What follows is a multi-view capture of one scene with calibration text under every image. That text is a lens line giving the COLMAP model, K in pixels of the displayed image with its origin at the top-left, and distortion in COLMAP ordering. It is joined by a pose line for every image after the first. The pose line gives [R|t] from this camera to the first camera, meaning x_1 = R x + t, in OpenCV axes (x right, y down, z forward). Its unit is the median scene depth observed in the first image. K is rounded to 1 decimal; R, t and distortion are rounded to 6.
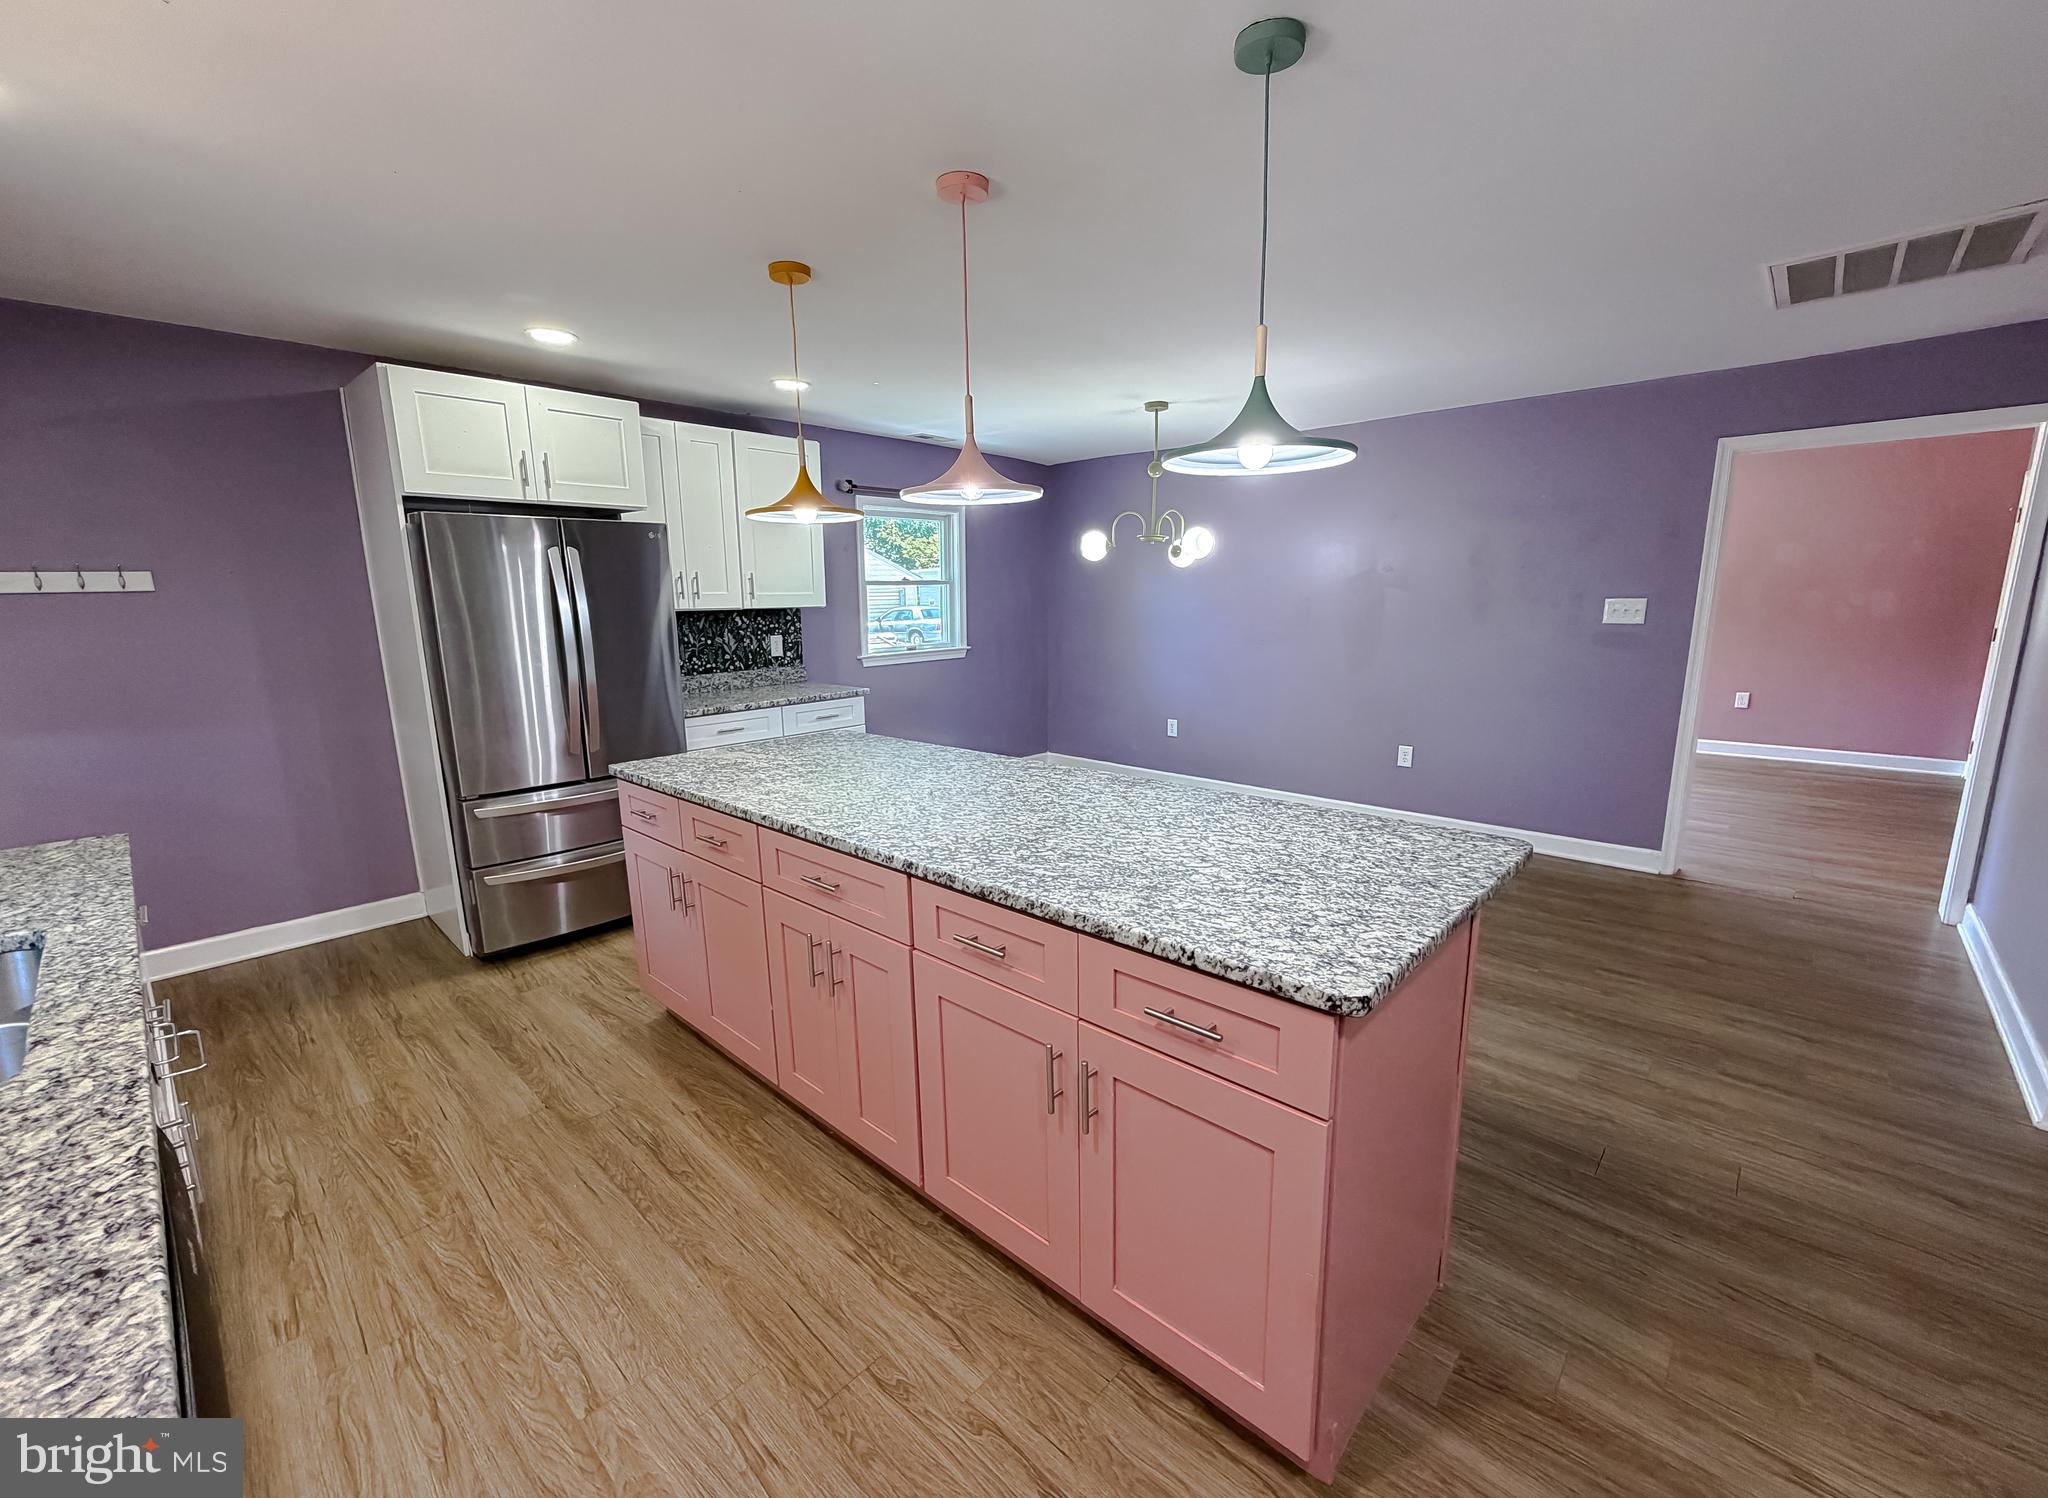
lens RADIAL K [[844.6, 0, 1018.7], [0, 844.6, 758.0], [0, 0, 1]] dist [-0.000059, -0.000407]
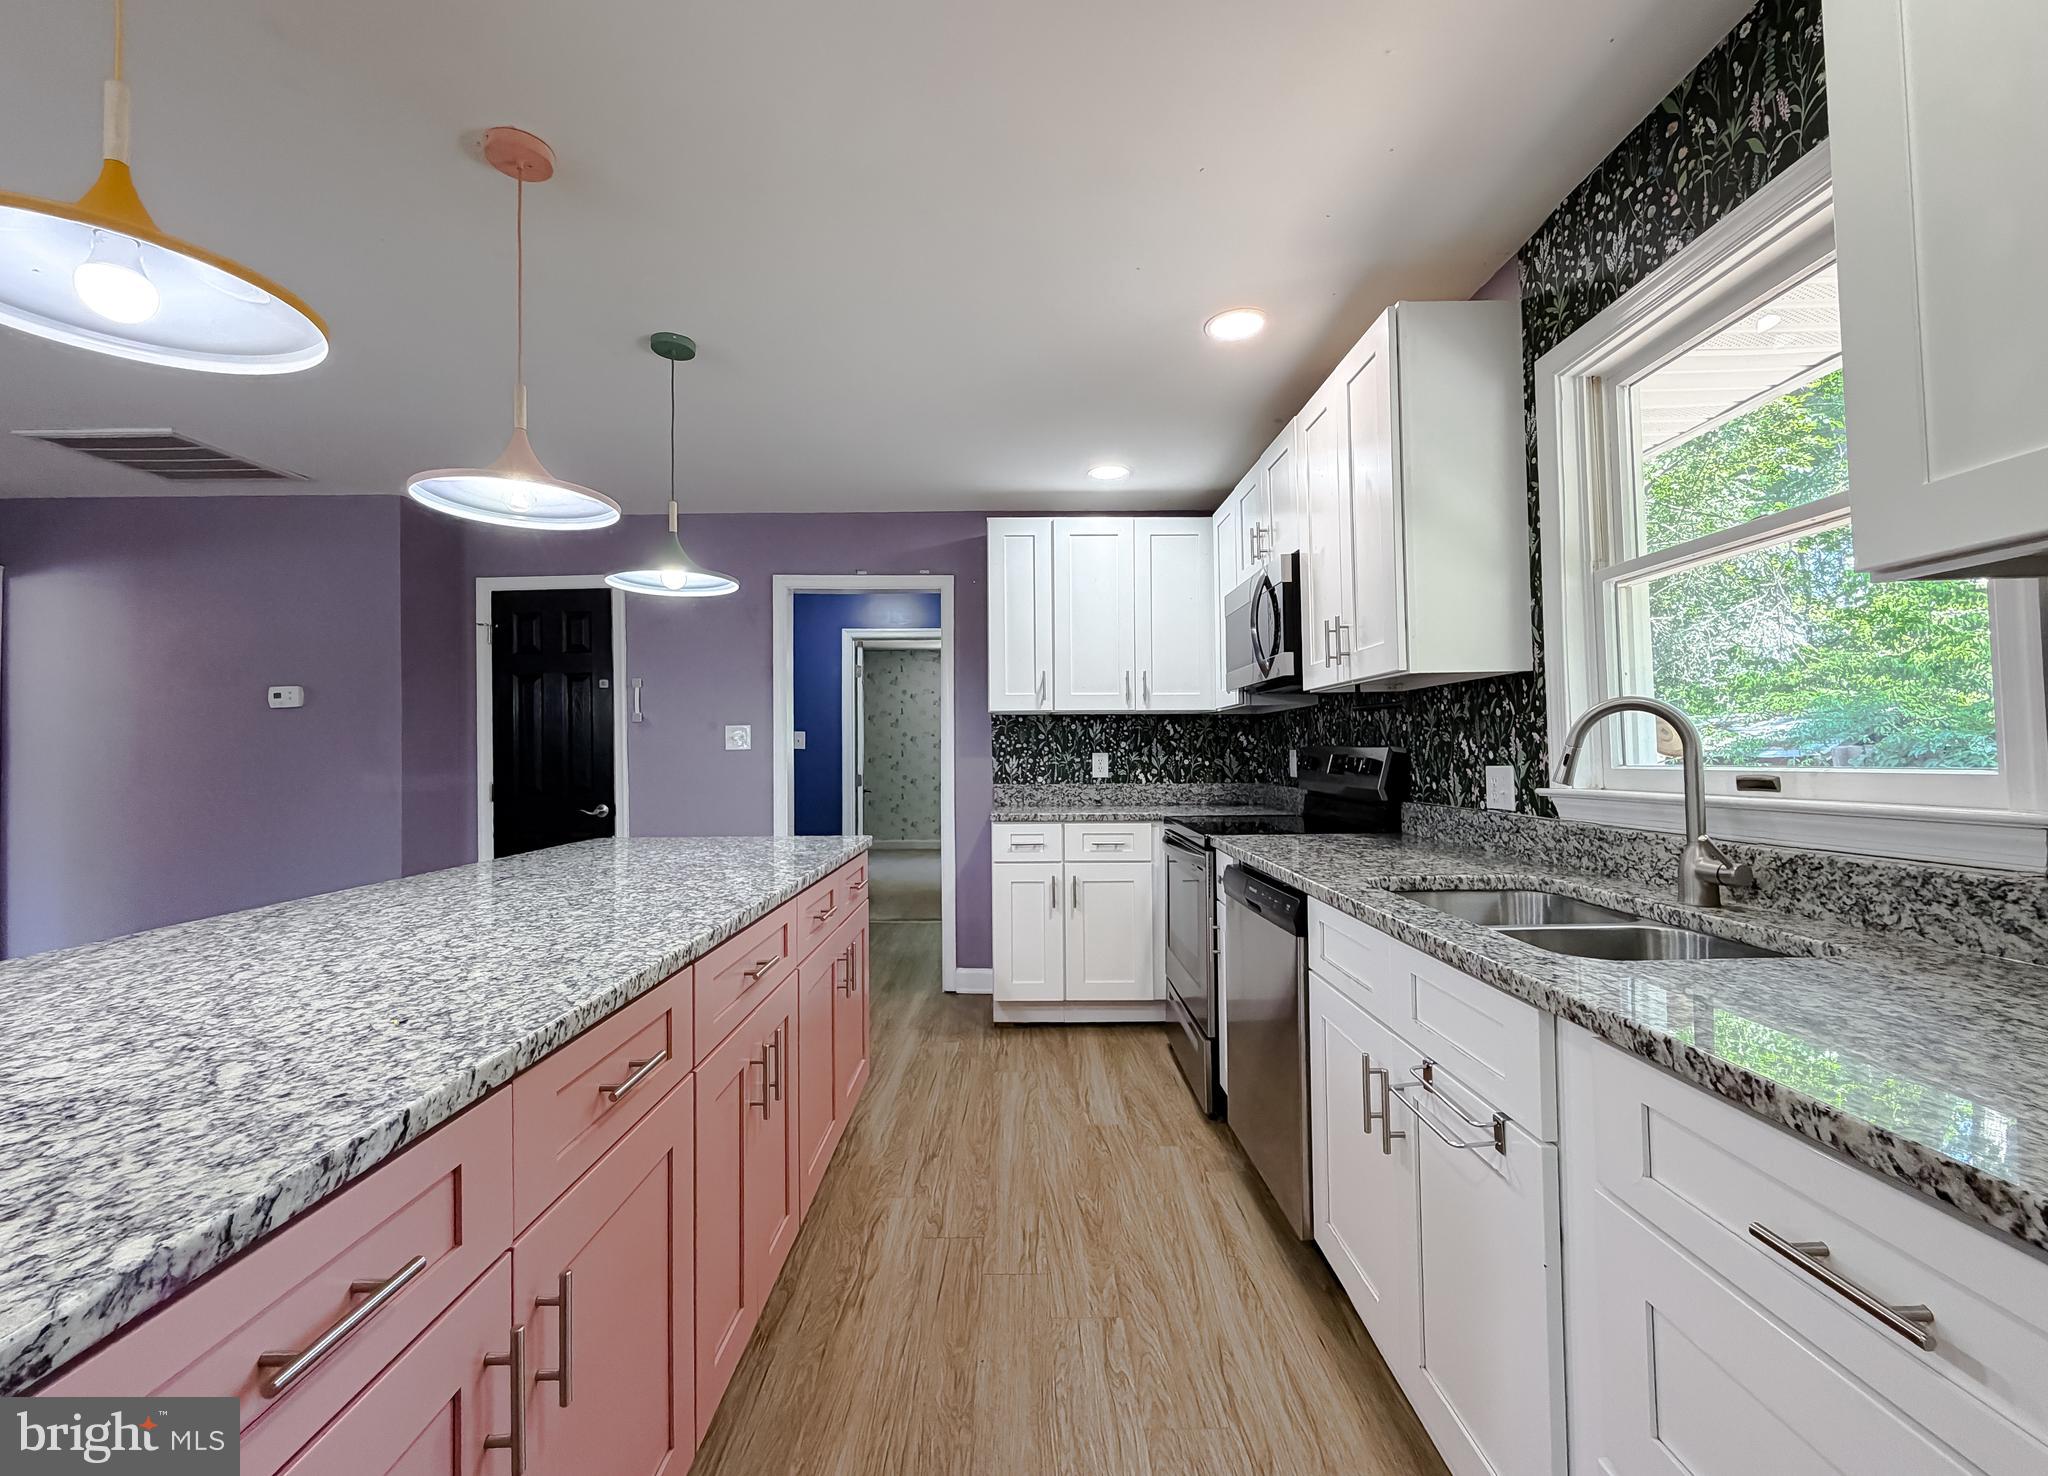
lens RADIAL K [[845.1, 0, 1024.0], [0, 845.1, 738.0], [0, 0, 1]] dist [-0.000174, 0.000407]
pose [[-0.684645, 0.038088, 0.727880, -1.035113], [0.162245, 0.981542, 0.101247, -0.111094], [-0.710589, 0.187413, -0.678188, 1.373663]]
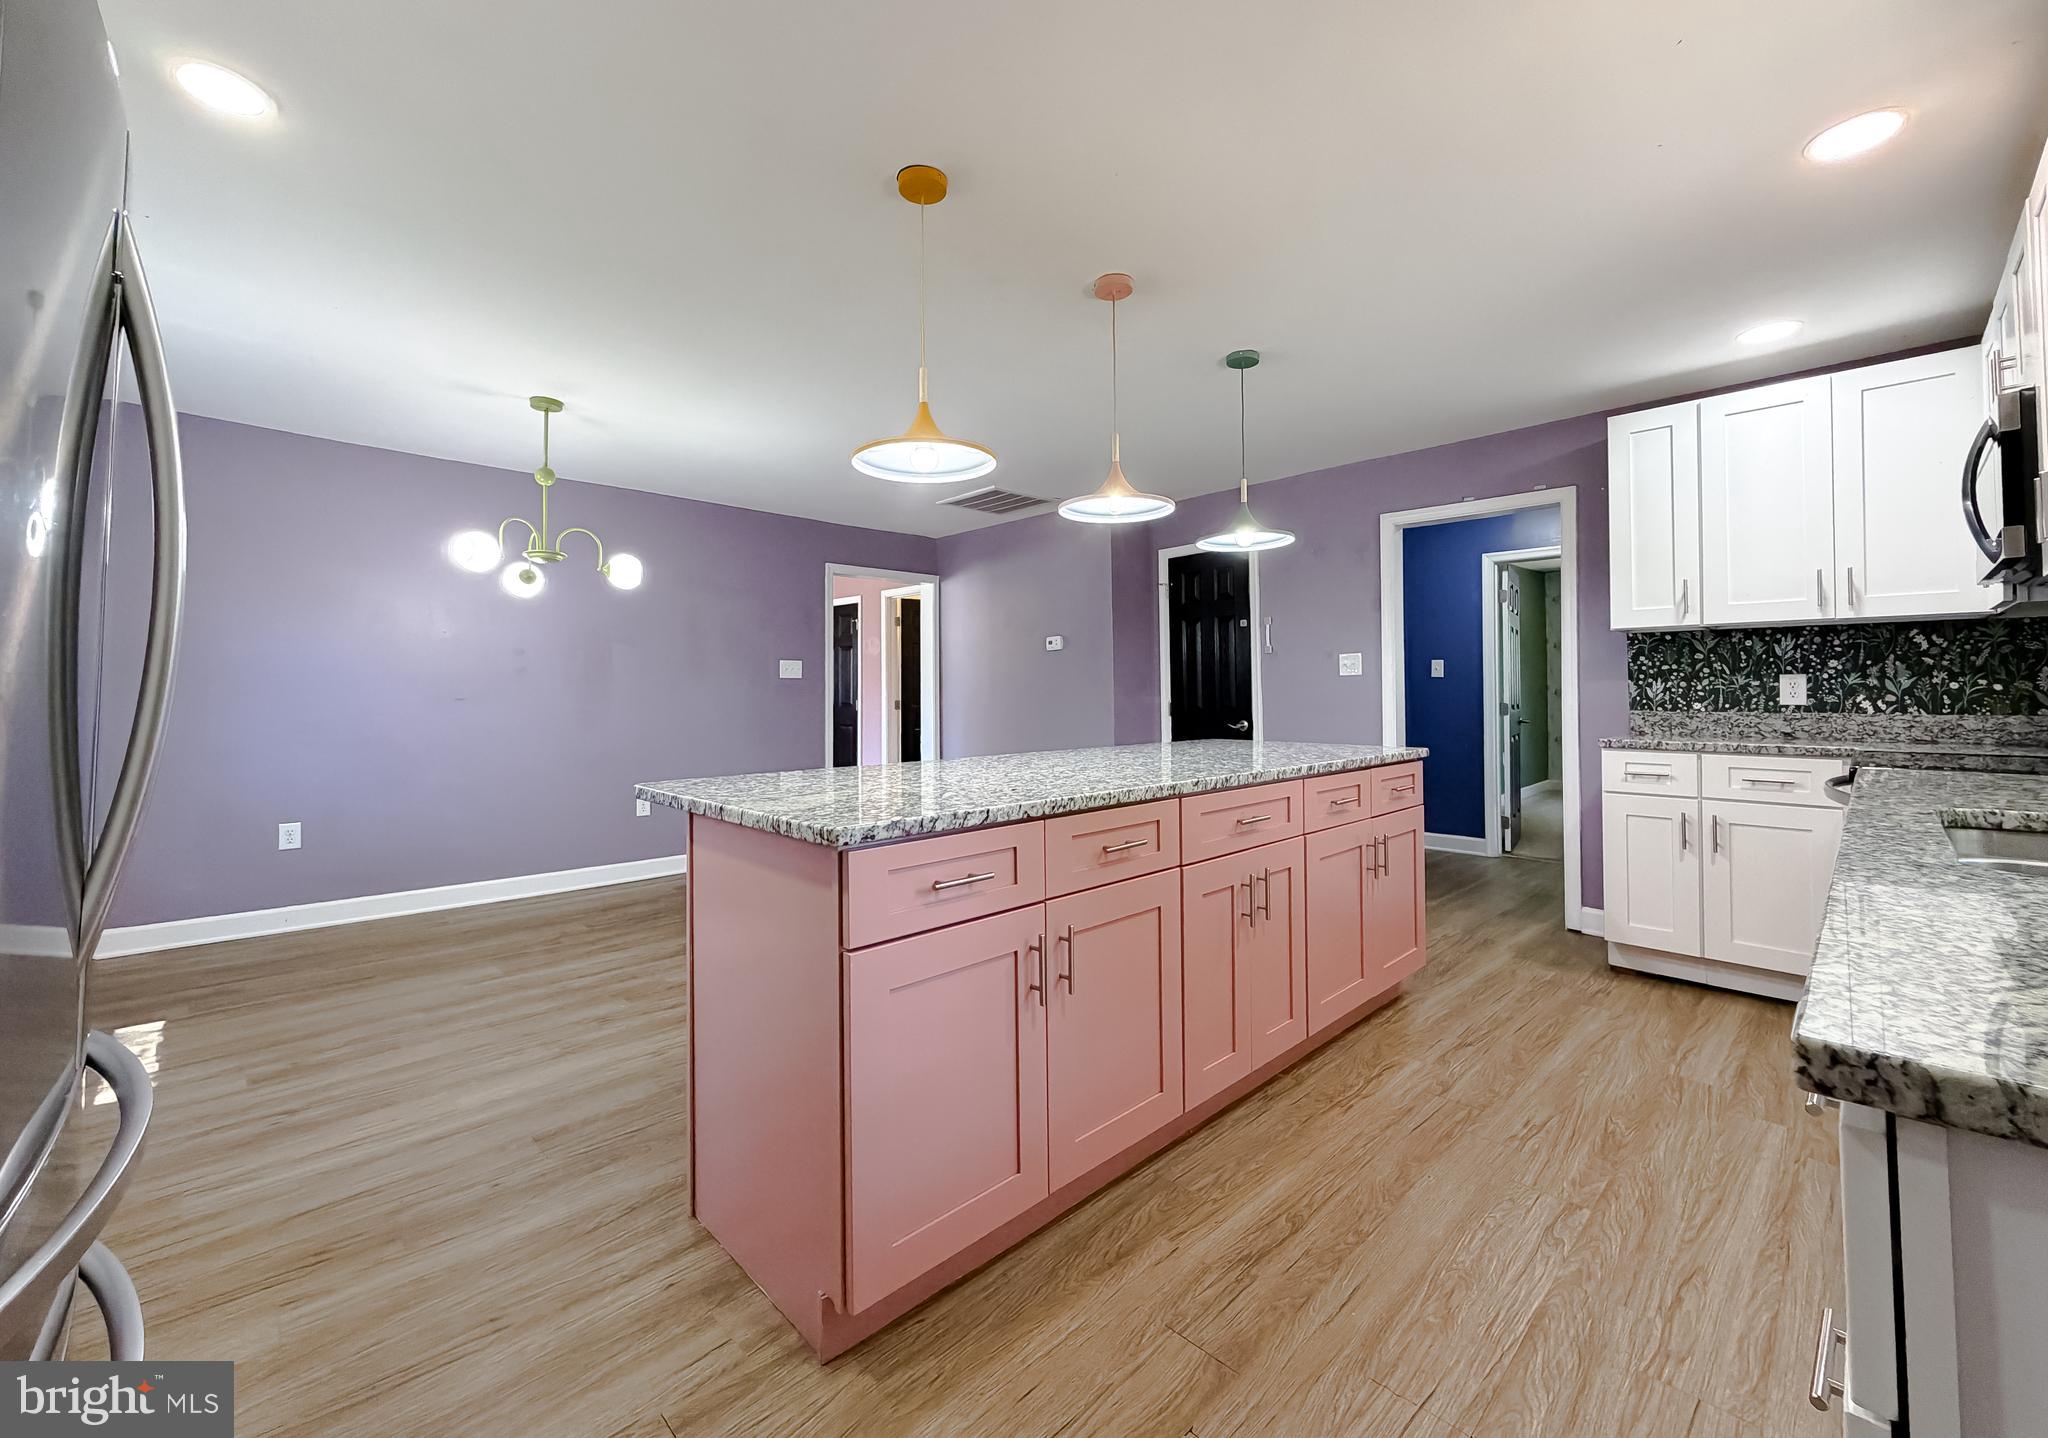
lens RADIAL K [[822.2, 0, 1021.9], [0, 822.2, 686.8], [0, 0, 1]] dist [-0.000406, -0.000112]
pose [[0.047511, 0.027292, 0.998498, -1.378553], [0.196886, 0.979760, -0.036148, -0.046439], [-0.979274, 0.198308, 0.041176, 1.261788]]
